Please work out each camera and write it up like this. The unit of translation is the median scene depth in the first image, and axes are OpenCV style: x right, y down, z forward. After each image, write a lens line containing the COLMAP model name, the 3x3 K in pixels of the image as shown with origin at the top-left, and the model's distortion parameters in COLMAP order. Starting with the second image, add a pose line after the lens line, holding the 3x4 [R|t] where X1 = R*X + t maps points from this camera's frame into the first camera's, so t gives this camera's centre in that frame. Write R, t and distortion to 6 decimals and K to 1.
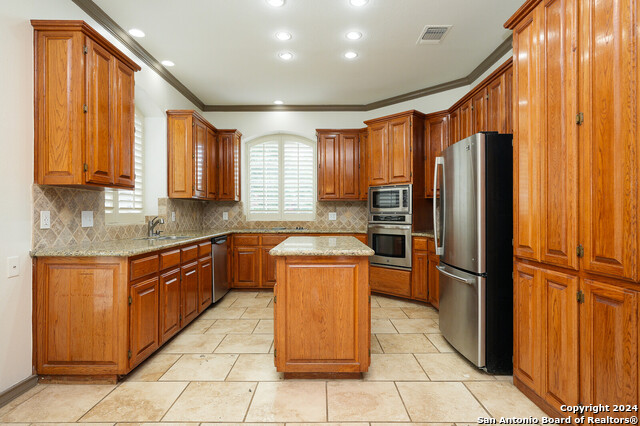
lens RADIAL K [[349.4, 0, 318.2], [0, 349.4, 212.7], [0, 0, 1]] dist [0.000370, 0.000312]
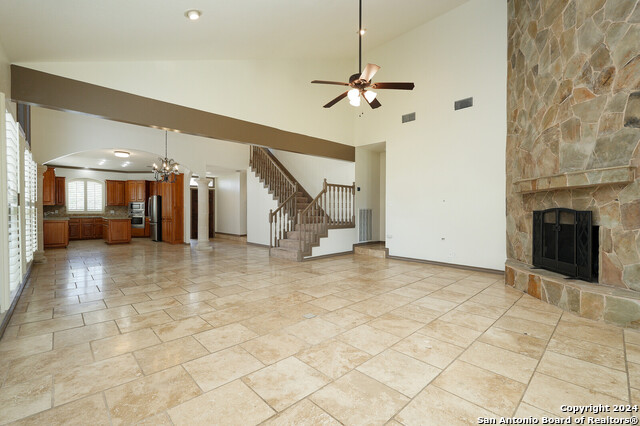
lens RADIAL K [[278.3, 0, 316.9], [0, 278.3, 212.7], [0, 0, 1]] dist [-0.000468, 0.000147]
pose [[0.728728, -0.000873, 0.684803, -0.479996], [-0.006236, 0.999949, 0.007910, -0.015663], [-0.684775, -0.010034, 0.728685, -2.809900]]
